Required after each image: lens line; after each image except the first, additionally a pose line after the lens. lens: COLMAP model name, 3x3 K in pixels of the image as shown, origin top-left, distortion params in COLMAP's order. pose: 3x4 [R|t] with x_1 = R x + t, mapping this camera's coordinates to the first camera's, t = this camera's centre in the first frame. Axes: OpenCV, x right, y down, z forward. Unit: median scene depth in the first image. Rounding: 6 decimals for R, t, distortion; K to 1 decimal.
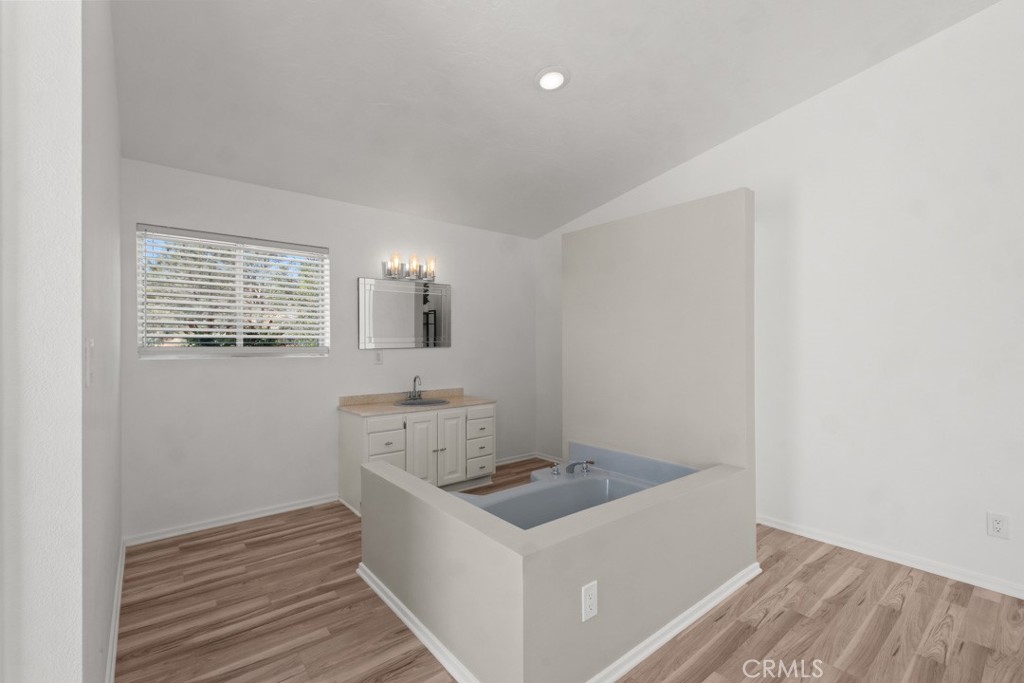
lens RADIAL K [[452.4, 0, 512.0], [0, 452.4, 341.5], [0, 0, 1]] dist [-0.000417, -0.000324]
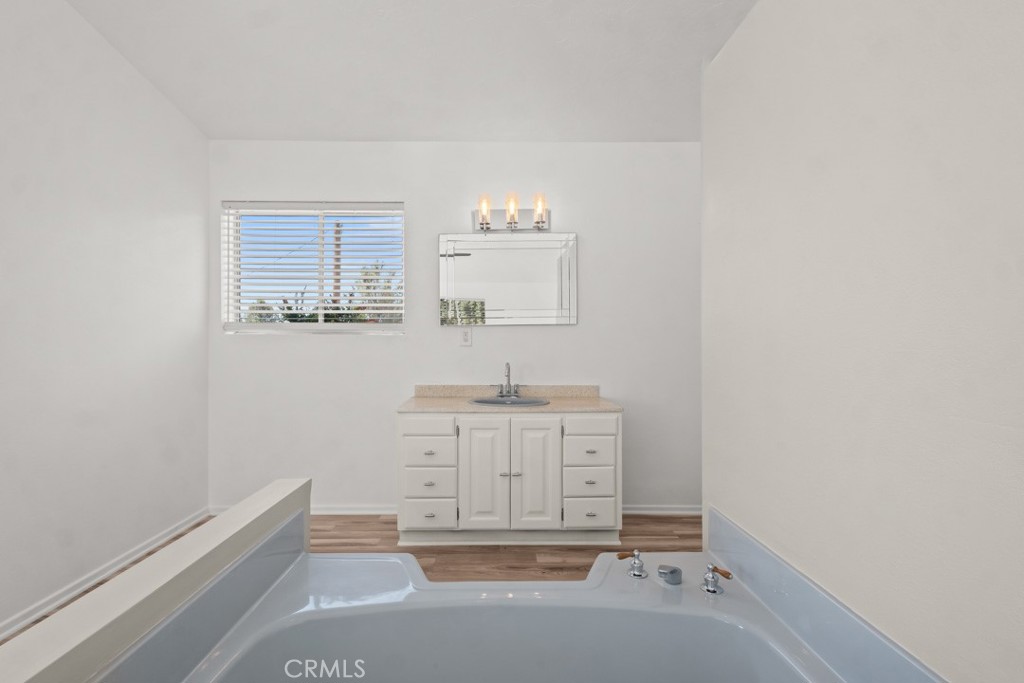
lens RADIAL K [[451.5, 0, 509.1], [0, 451.5, 337.9], [0, 0, 1]] dist [-0.000922, -0.000093]
pose [[0.775890, -0.006961, -0.630830, 0.252172], [0.000366, 0.999944, -0.010583, 0.047656], [0.630868, 0.007980, 0.775849, 0.485005]]
